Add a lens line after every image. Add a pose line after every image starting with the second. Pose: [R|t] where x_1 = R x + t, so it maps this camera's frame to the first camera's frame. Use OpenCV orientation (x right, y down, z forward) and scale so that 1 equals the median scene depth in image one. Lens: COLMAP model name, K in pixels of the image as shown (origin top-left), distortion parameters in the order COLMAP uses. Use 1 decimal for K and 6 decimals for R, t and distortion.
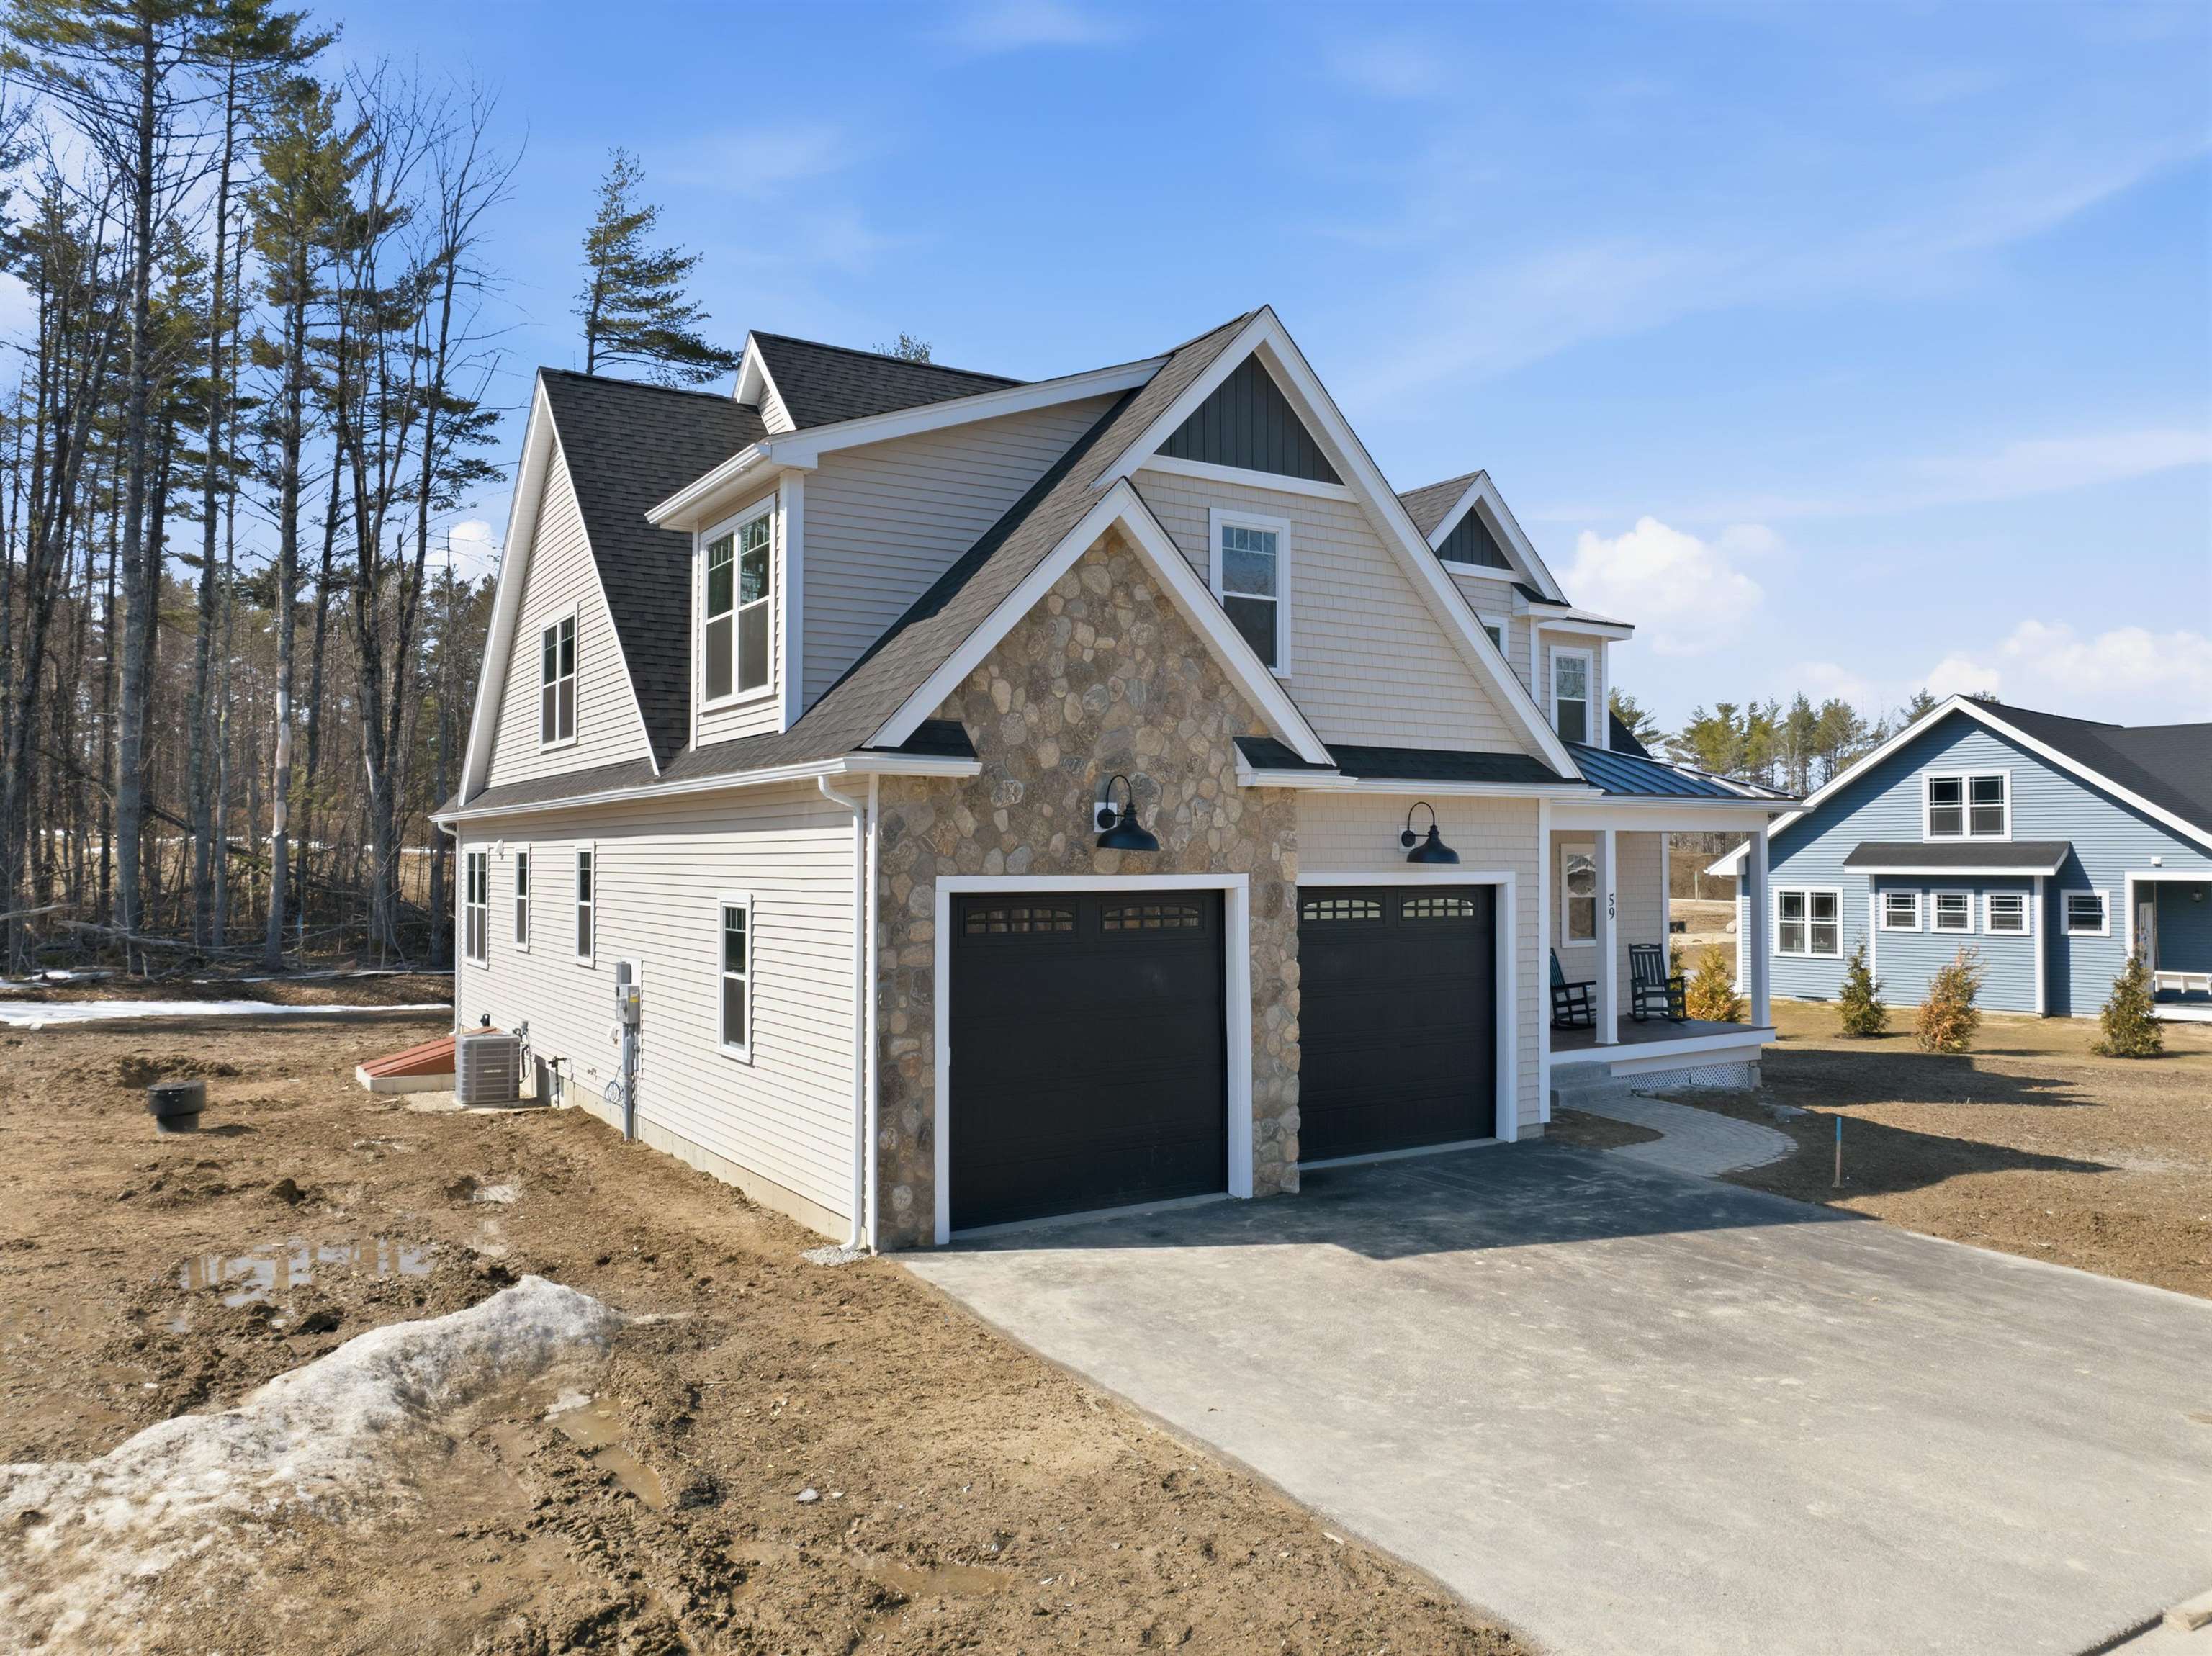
lens RADIAL K [[1557.3, 0, 1106.0], [0, 1557.3, 828.0], [0, 0, 1]] dist [-0.003613, -0.056015]
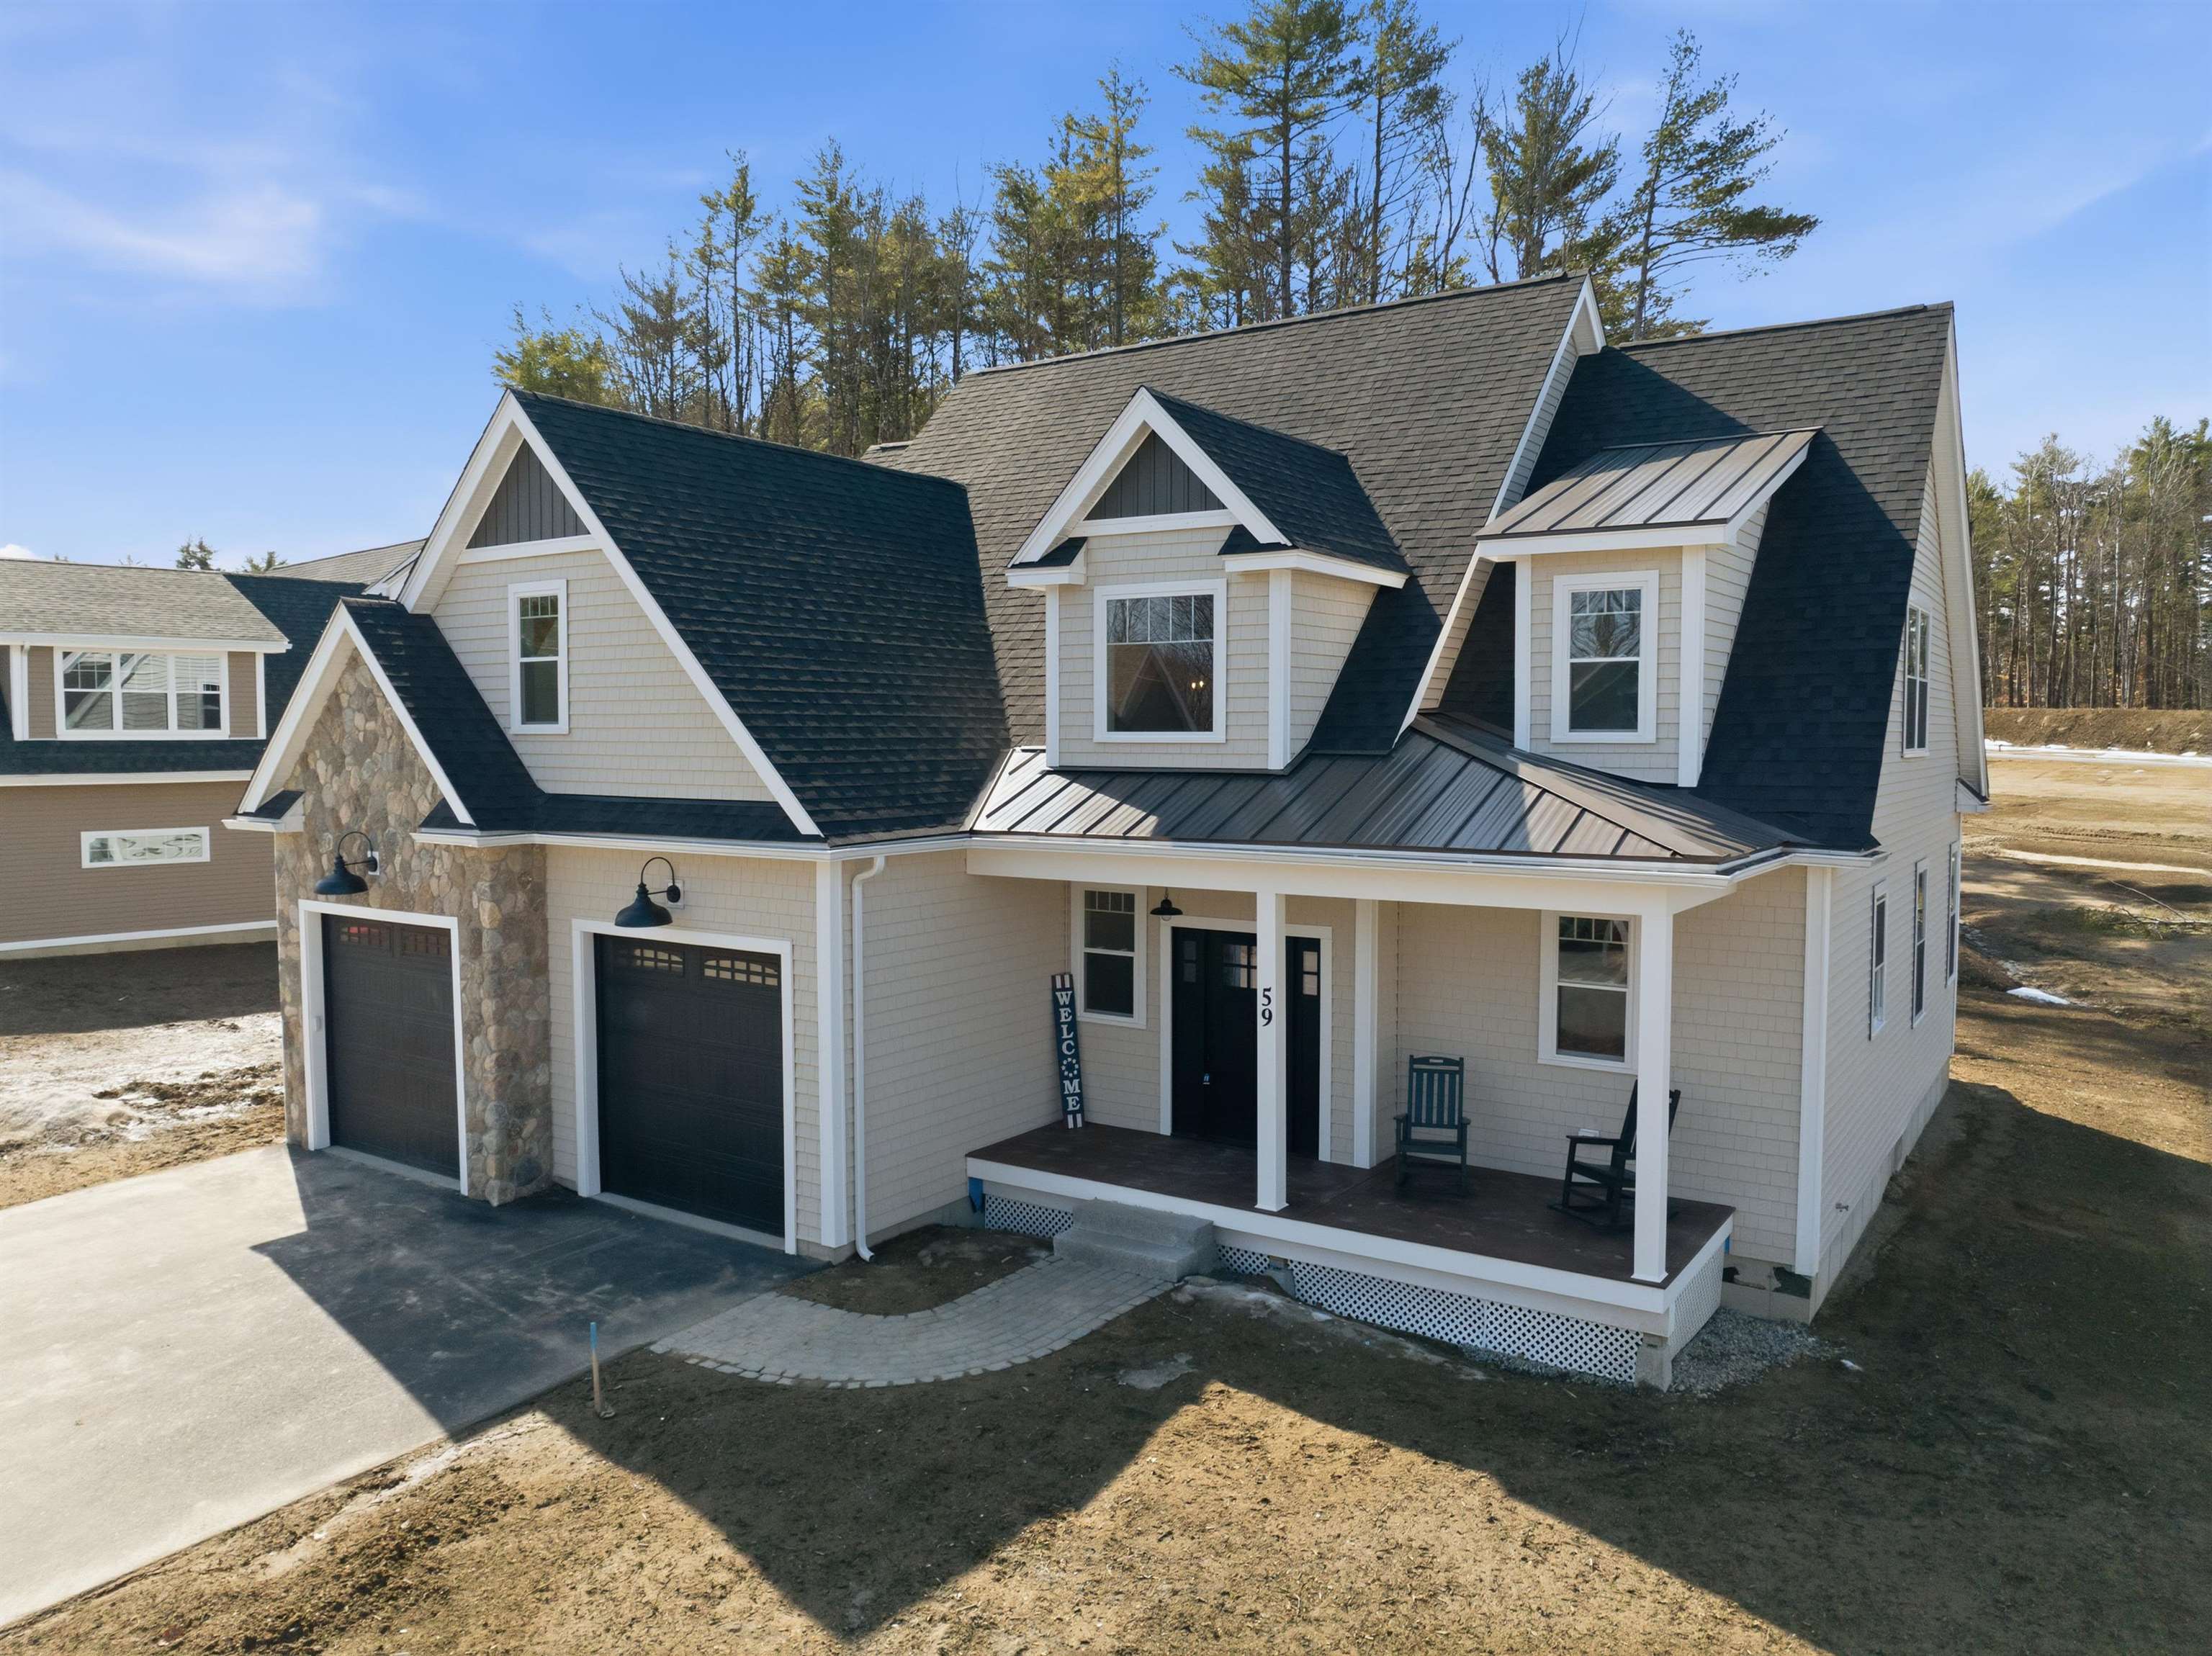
lens RADIAL K [[1550.8, 0, 1106.0], [0, 1550.8, 828.0], [0, 0, 1]] dist [-0.037890, -0.000735]
pose [[0.397701, 0.055278, -0.915849, 1.382626], [0.016126, 0.997608, 0.067215, -0.109808], [0.917374, -0.041501, 0.395858, 1.047472]]
